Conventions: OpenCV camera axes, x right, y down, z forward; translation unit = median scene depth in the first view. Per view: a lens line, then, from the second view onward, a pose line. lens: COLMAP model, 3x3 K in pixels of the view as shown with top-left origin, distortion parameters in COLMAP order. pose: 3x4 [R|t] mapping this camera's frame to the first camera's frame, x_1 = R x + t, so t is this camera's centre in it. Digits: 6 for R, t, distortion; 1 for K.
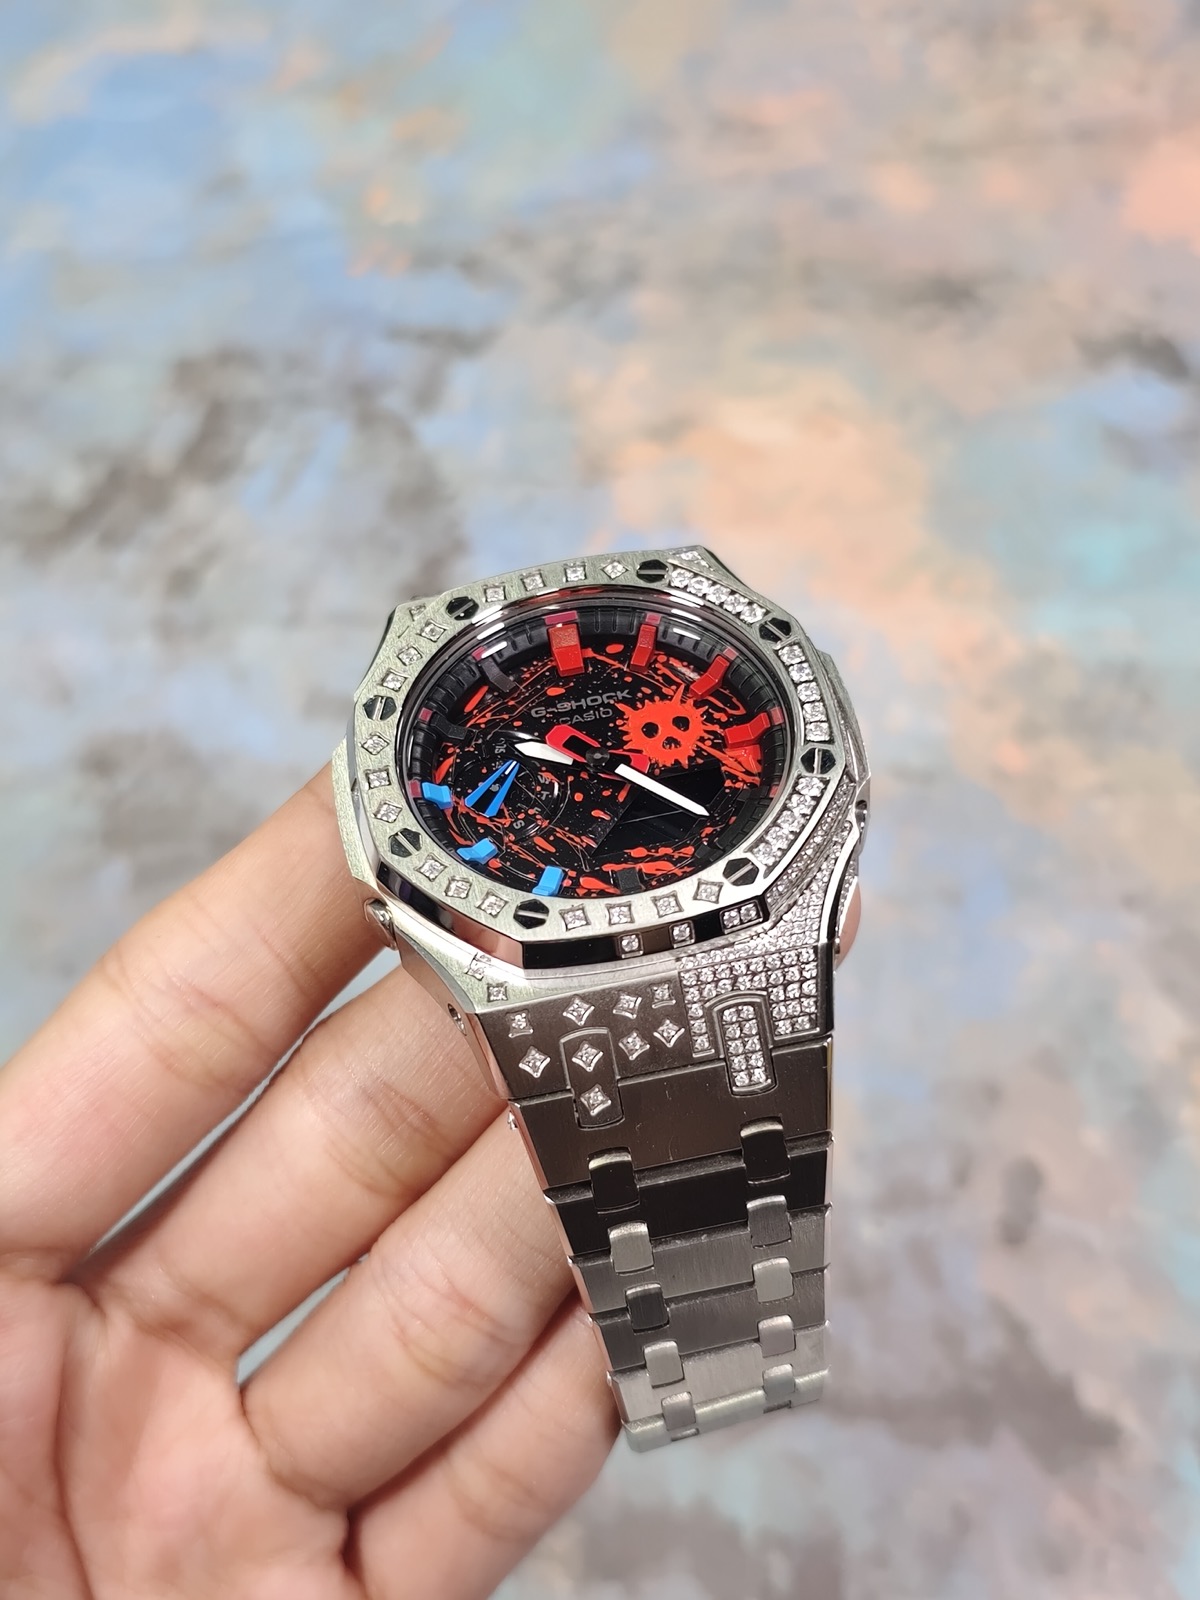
lens RADIAL K [[2313.7, 0, 600.6], [0, 2313.7, 805.9], [0, 0, 1]] dist [0.168193, 0.000000]
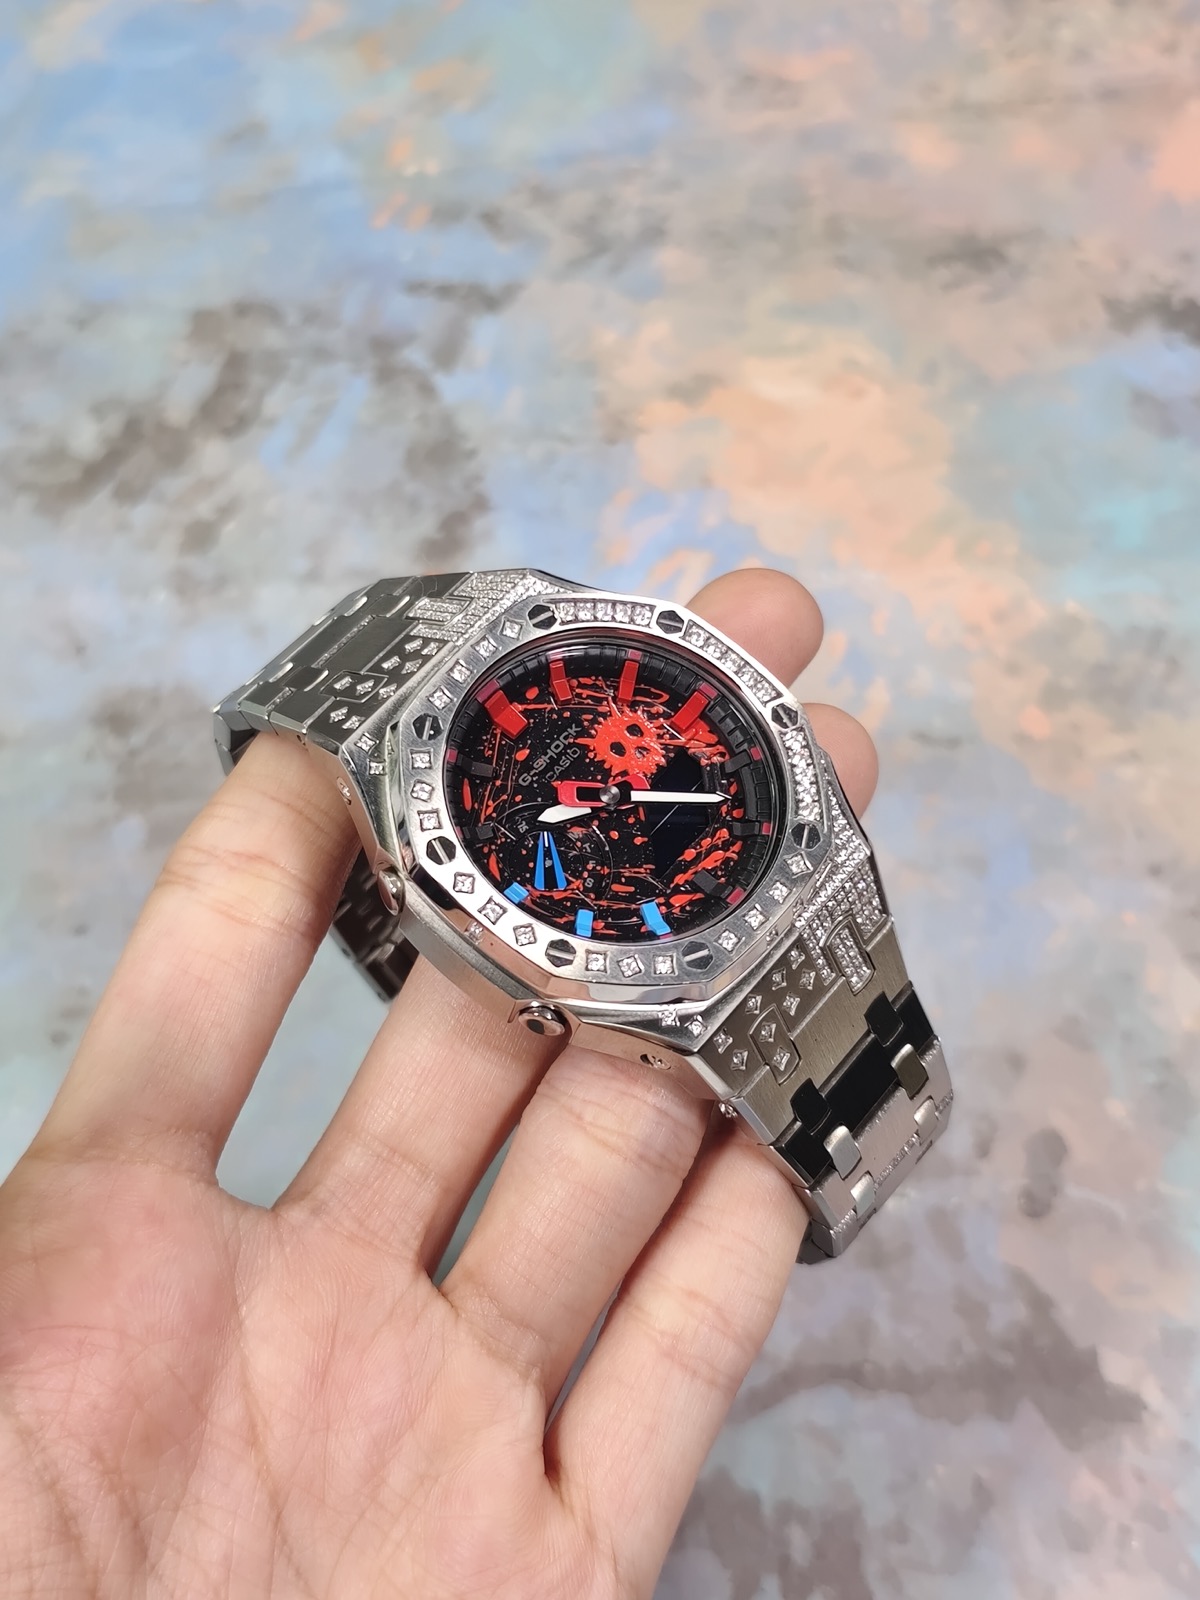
lens RADIAL K [[2313.7, 0, 583.9], [0, 2313.7, 791.0], [0, 0, 1]] dist [0.168193, 0.000000]
pose [[0.753659, -0.477092, 0.452085, -0.518369], [0.355580, 0.874439, 0.330030, -0.398488], [-0.552775, -0.087978, 0.828674, 0.064006]]
